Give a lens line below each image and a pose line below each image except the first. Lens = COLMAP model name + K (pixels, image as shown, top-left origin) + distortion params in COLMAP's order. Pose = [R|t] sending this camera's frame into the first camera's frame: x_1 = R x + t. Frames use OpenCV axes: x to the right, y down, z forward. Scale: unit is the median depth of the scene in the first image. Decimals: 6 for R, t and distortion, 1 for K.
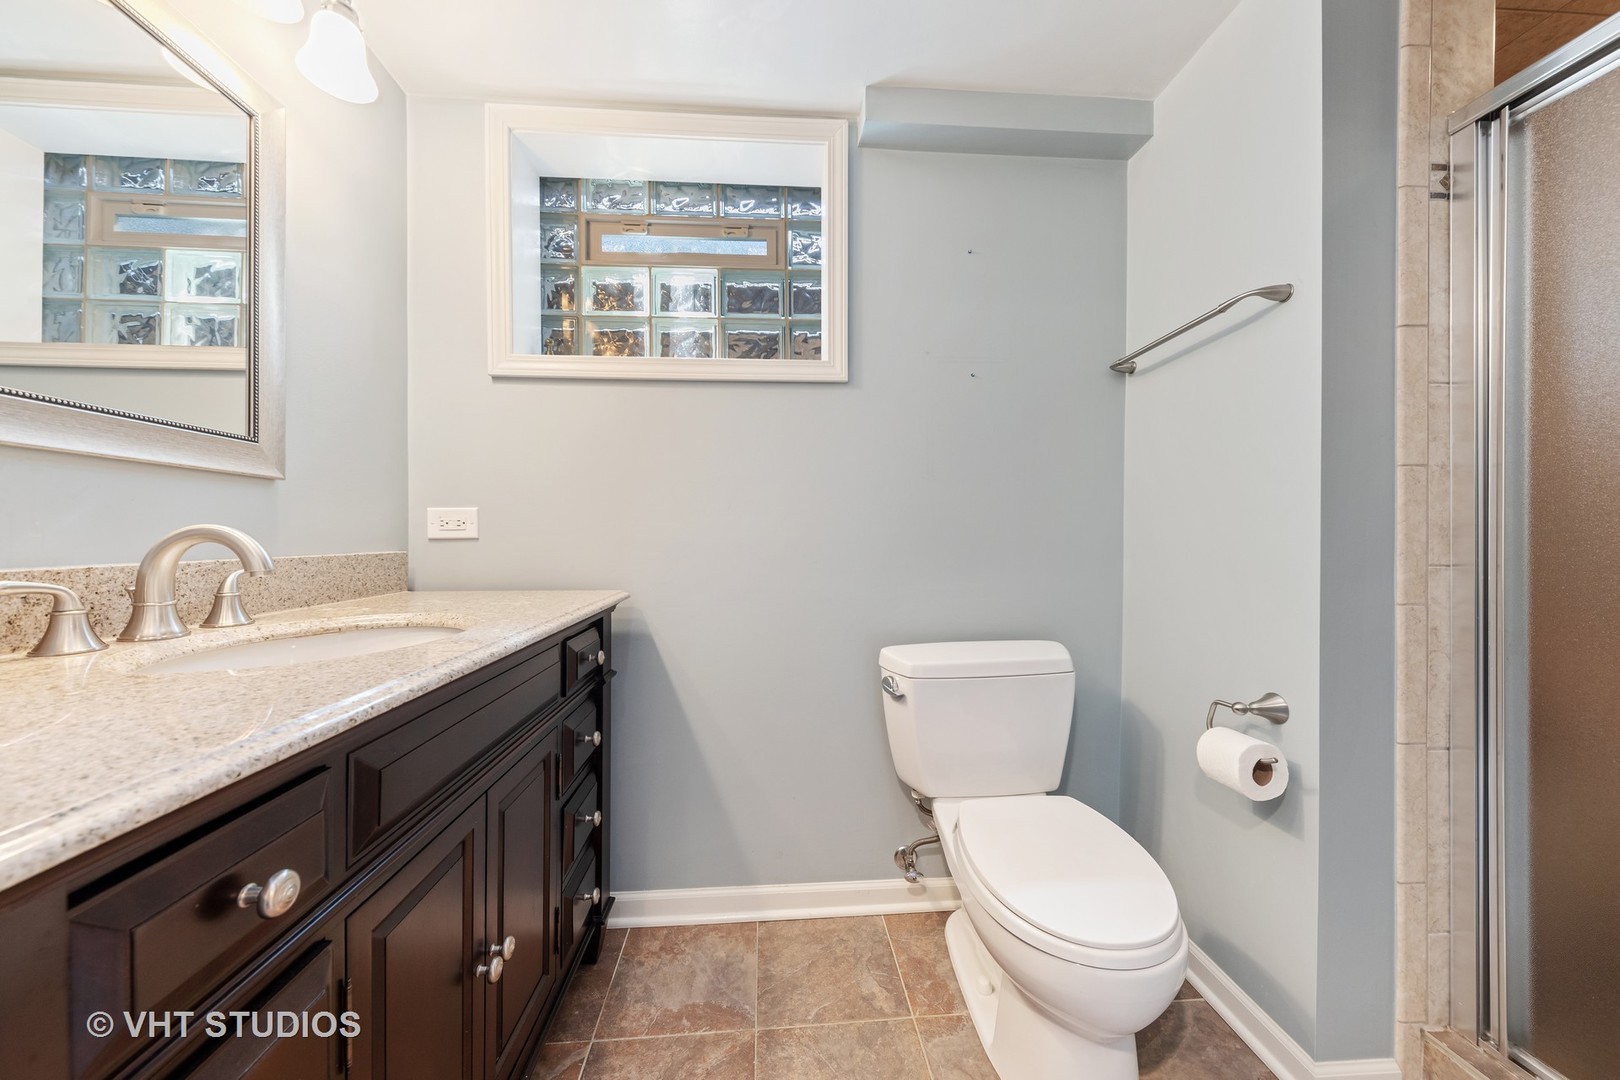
lens RADIAL K [[560.0, 0, 808.1], [0, 560.0, 538.9], [0, 0, 1]] dist [0.003088, 0.000132]
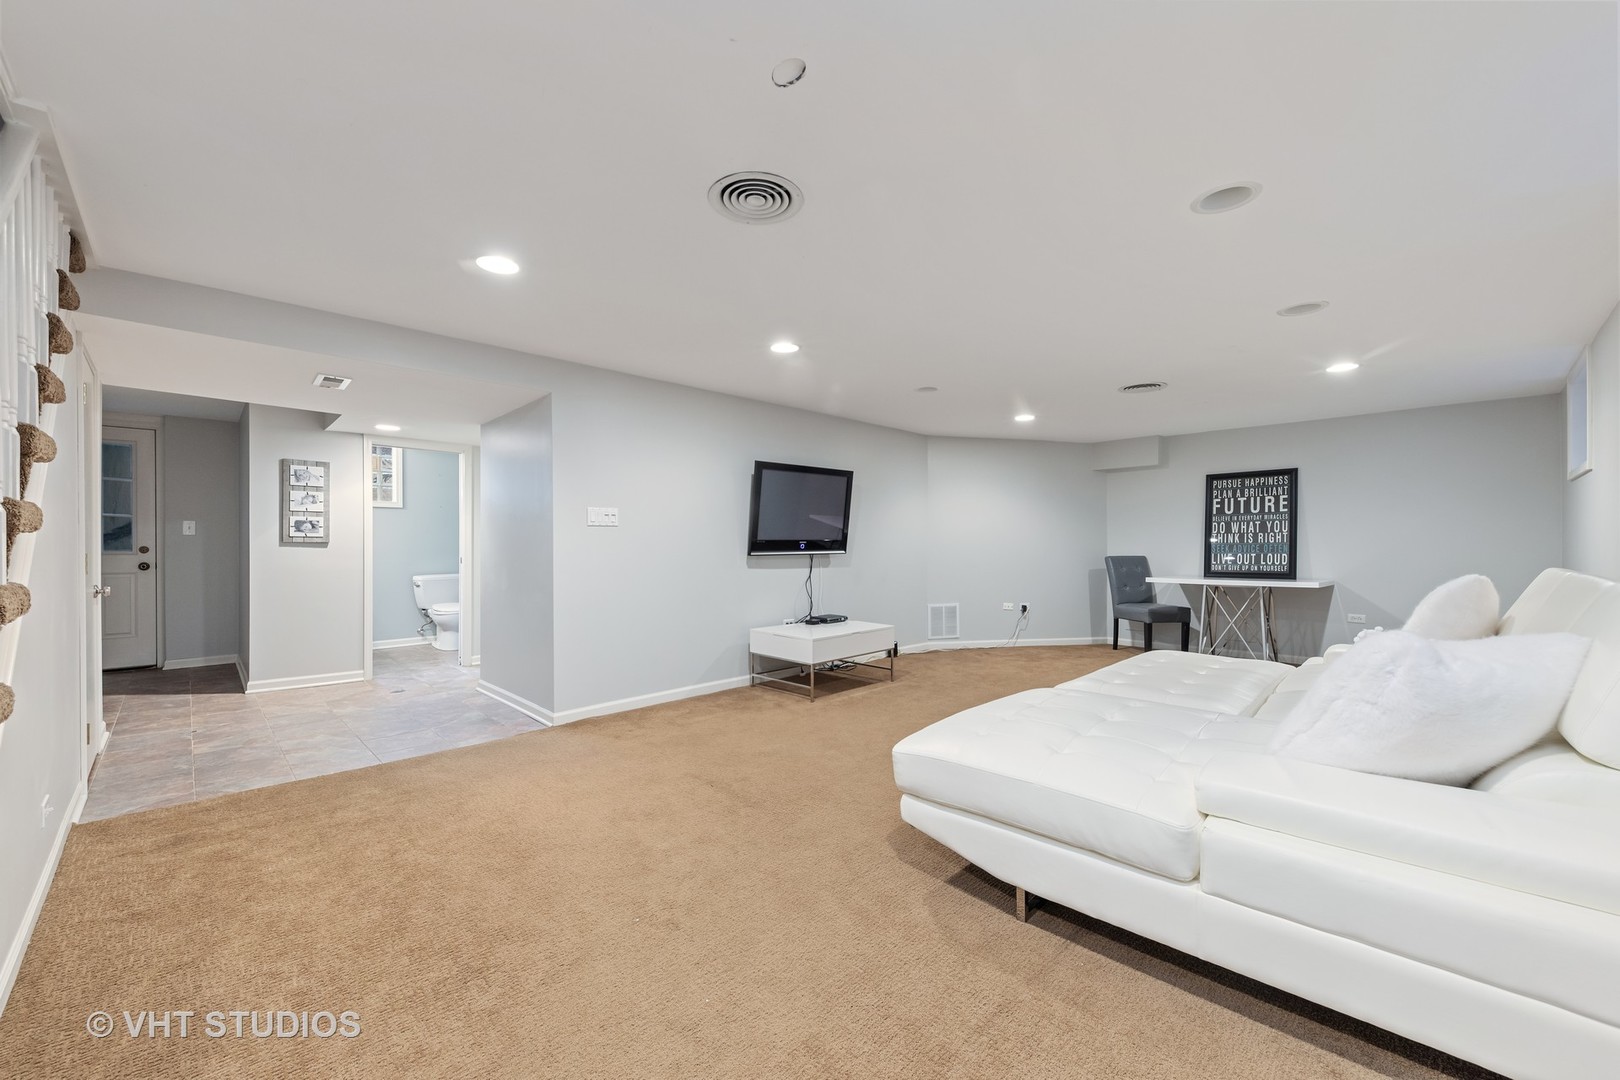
lens RADIAL K [[623.6, 0, 797.3], [0, 623.6, 549.8], [0, 0, 1]] dist [-0.000328, -0.000008]
pose [[0.764928, -0.006262, 0.644086, -0.616705], [0.004732, 0.999980, 0.004103, 0.014100], [-0.644099, -0.000091, 0.764942, -4.049125]]
